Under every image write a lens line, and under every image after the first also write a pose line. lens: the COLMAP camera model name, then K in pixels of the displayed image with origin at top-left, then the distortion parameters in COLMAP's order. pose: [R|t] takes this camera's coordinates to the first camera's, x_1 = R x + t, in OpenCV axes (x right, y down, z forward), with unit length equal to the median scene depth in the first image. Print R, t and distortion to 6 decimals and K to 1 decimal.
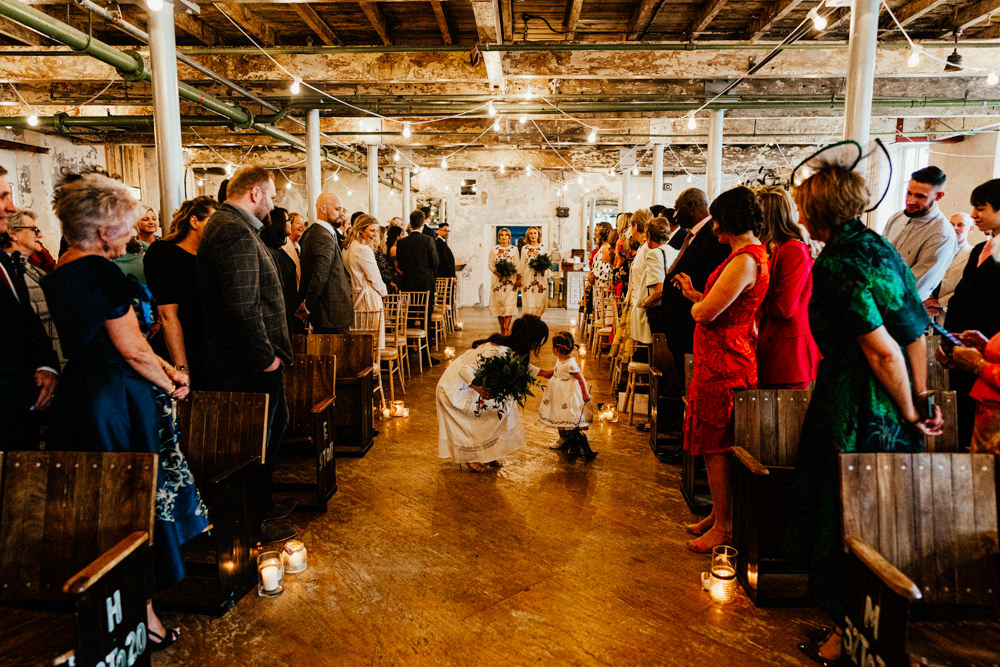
lens RADIAL K [[699.3, 0, 505.7], [0, 699.3, 347.7], [0, 0, 1]] dist [-0.009440, 0.000930]
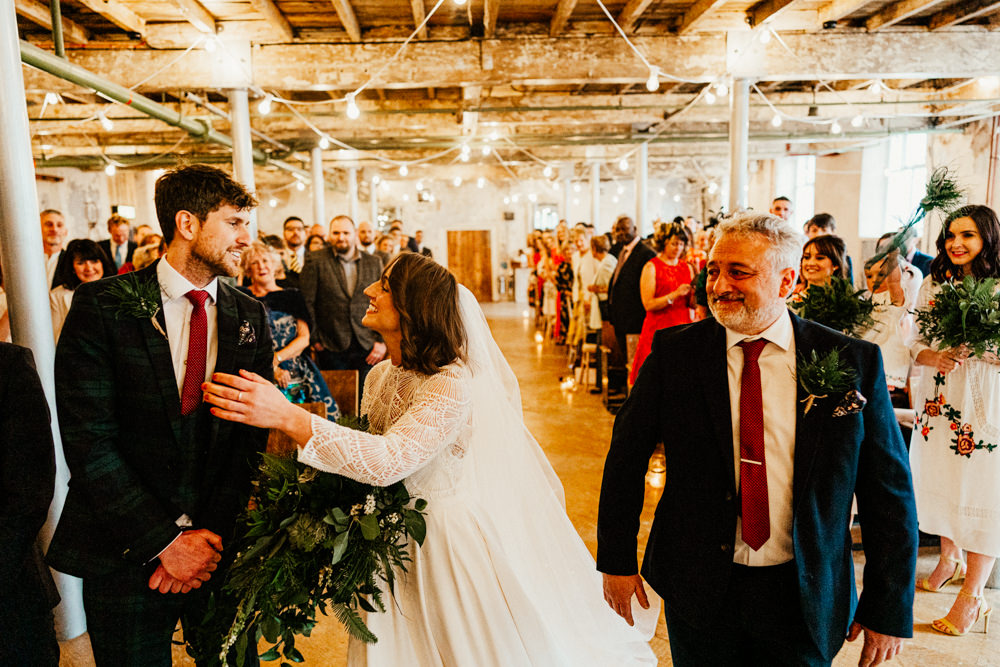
lens RADIAL K [[686.5, 0, 502.4], [0, 686.5, 329.7], [0, 0, 1]] dist [0.000945, 0.007601]
pose [[0.995954, -0.037724, 0.081561, -0.042871], [0.038957, 0.999149, -0.013581, 0.003140], [-0.080979, 0.016703, 0.996576, -0.147097]]
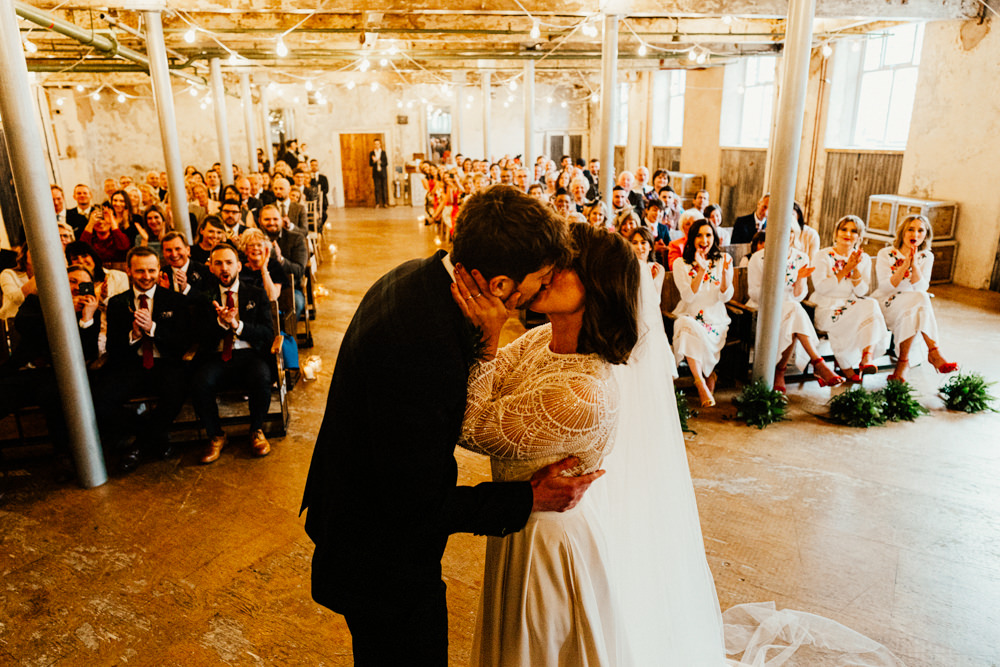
lens RADIAL K [[686.5, 0, 504.2], [0, 686.5, 330.5], [0, 0, 1]] dist [0.000945, 0.007601]
pose [[0.970059, -0.086419, 0.226974, -0.066746], [0.055989, 0.988953, 0.137248, -0.000546], [-0.236327, -0.120431, 0.964181, -0.243999]]
